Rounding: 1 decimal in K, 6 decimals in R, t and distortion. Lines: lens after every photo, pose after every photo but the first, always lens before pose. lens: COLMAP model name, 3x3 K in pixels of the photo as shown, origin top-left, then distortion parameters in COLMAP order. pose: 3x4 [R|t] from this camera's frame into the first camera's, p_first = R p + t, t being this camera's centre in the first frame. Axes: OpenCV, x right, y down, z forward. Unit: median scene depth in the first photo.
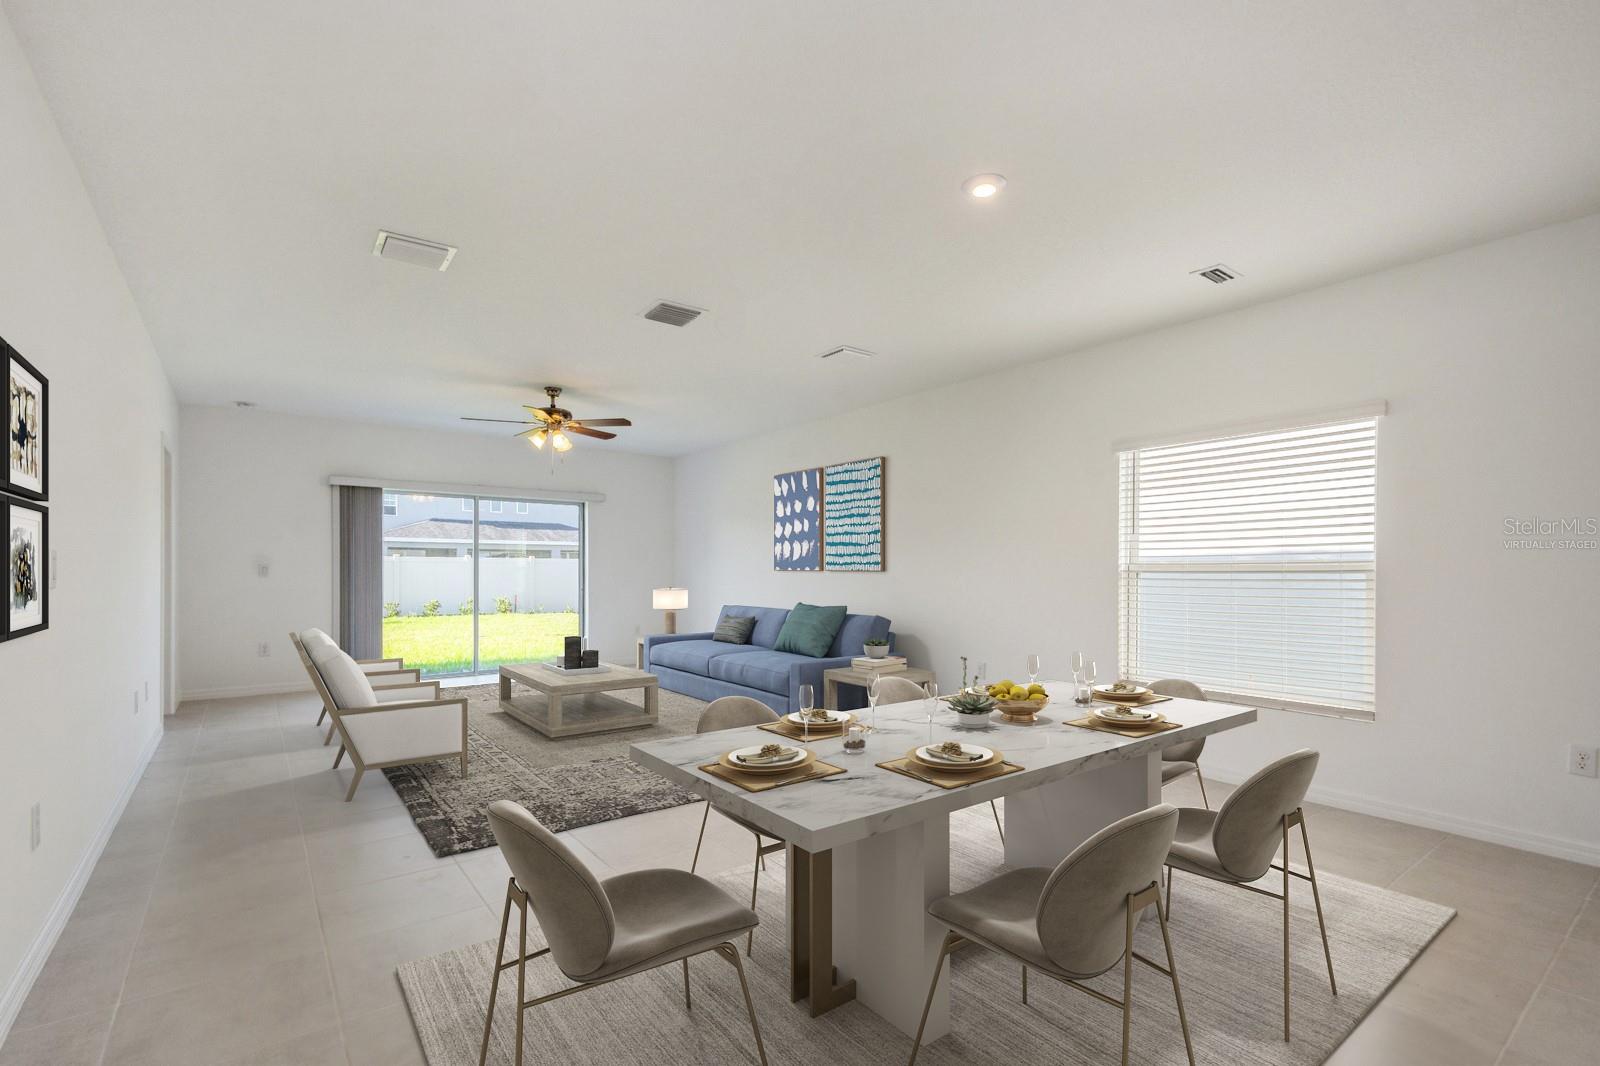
lens RADIAL K [[717.3, 0, 802.9], [0, 717.3, 560.2], [0, 0, 1]] dist [0.001419, 0.009056]
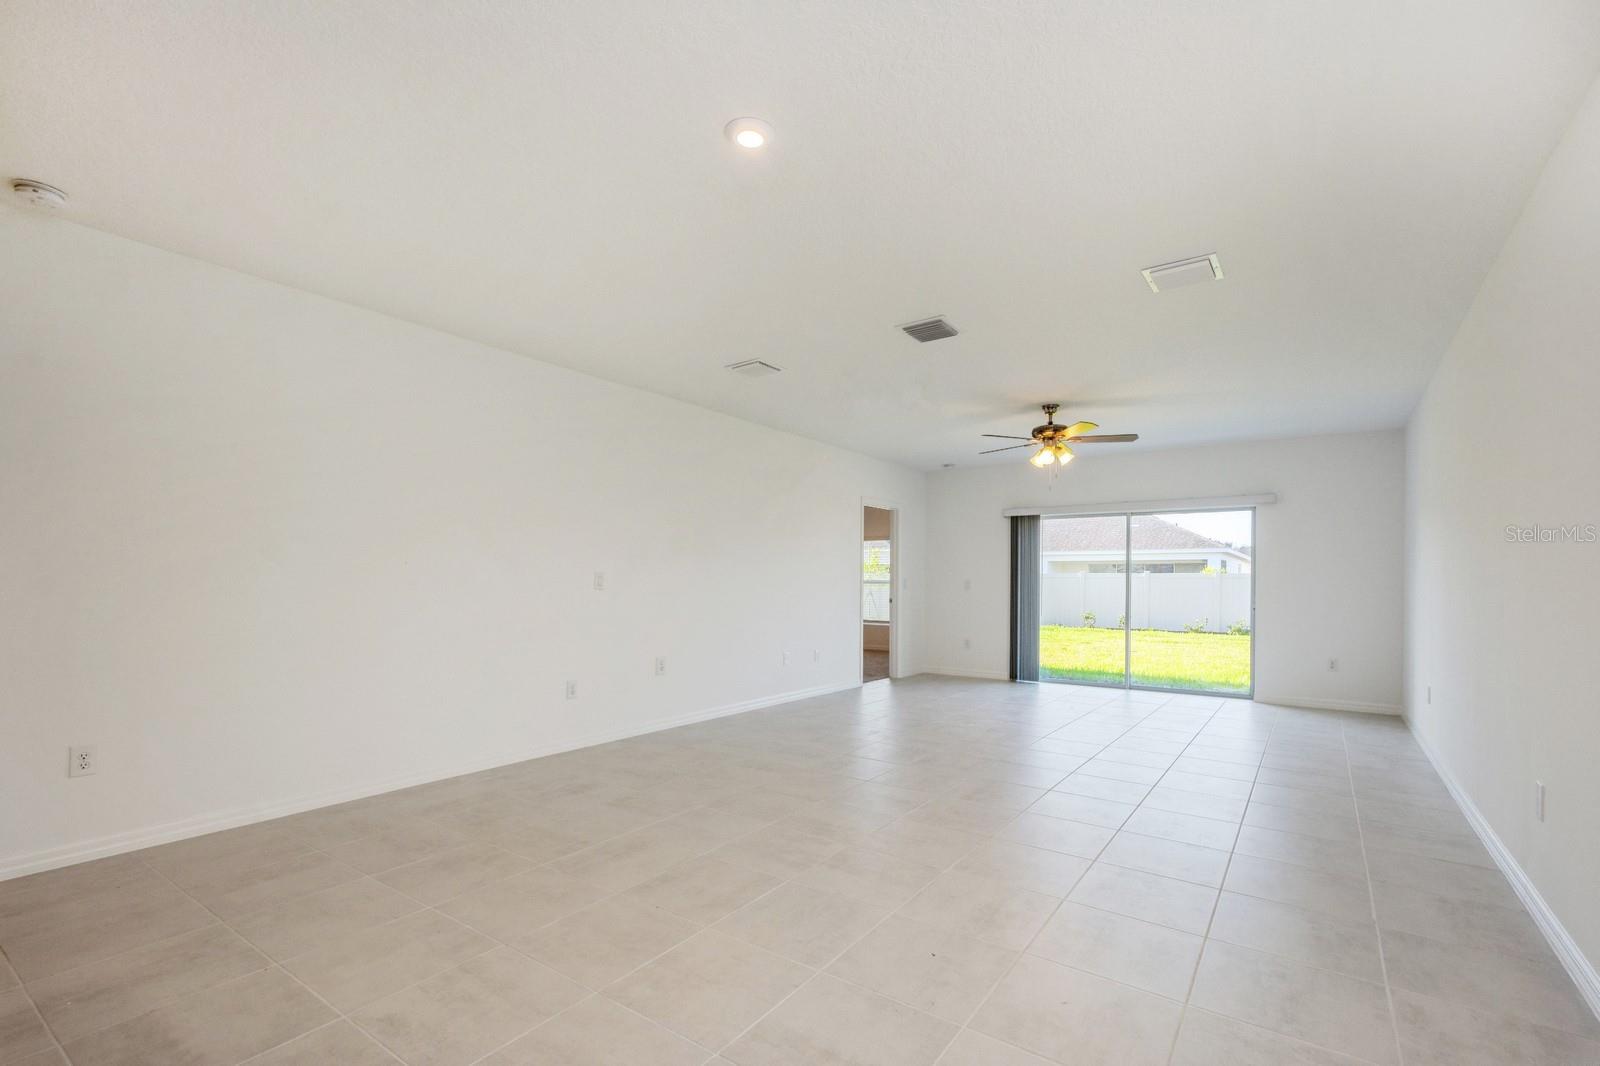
lens RADIAL K [[717.3, 0, 802.9], [0, 717.3, 560.2], [0, 0, 1]] dist [0.001419, 0.009056]
pose [[0.295032, -0.029803, -0.955022, 0.402540], [0.006197, 0.999552, -0.029279, 0.005267], [0.955467, 0.002720, 0.295084, 0.289067]]
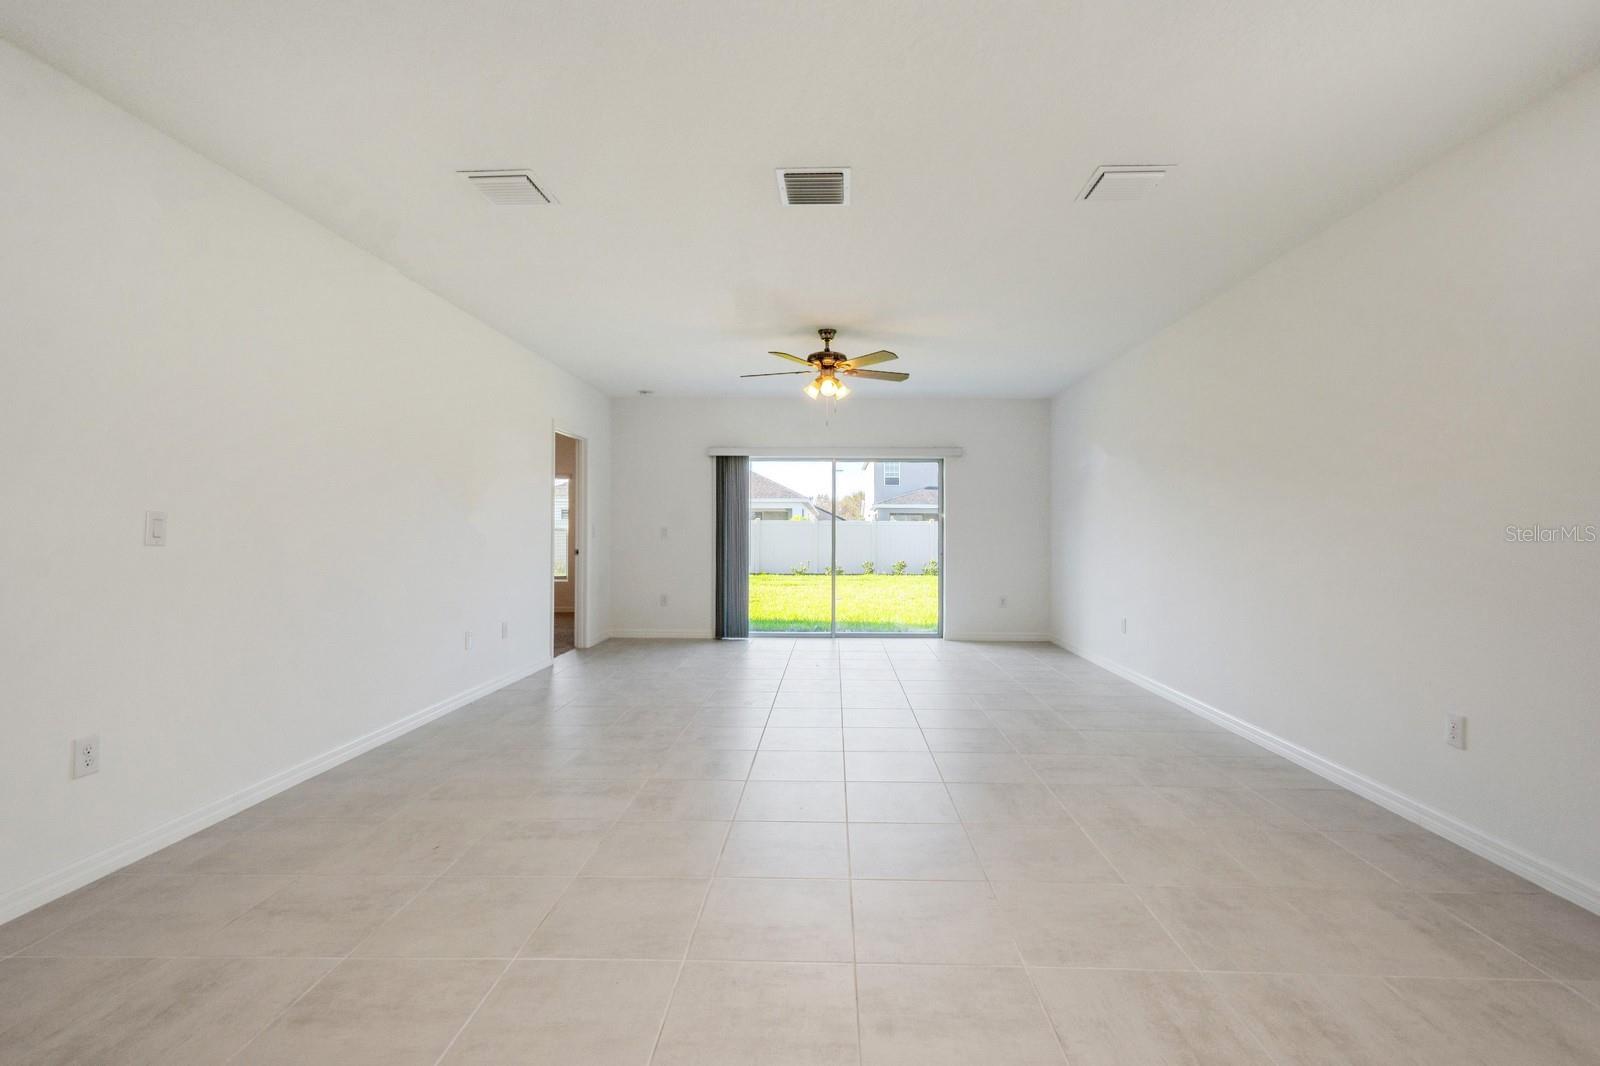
lens RADIAL K [[709.0, 0, 802.2], [0, 709.0, 510.7], [0, 0, 1]] dist [0.000256, 0.008190]
pose [[0.784081, -0.017819, -0.620403, 0.139357], [0.006499, 0.999769, -0.020502, 0.004265], [0.620625, 0.012043, 0.784015, 0.223239]]
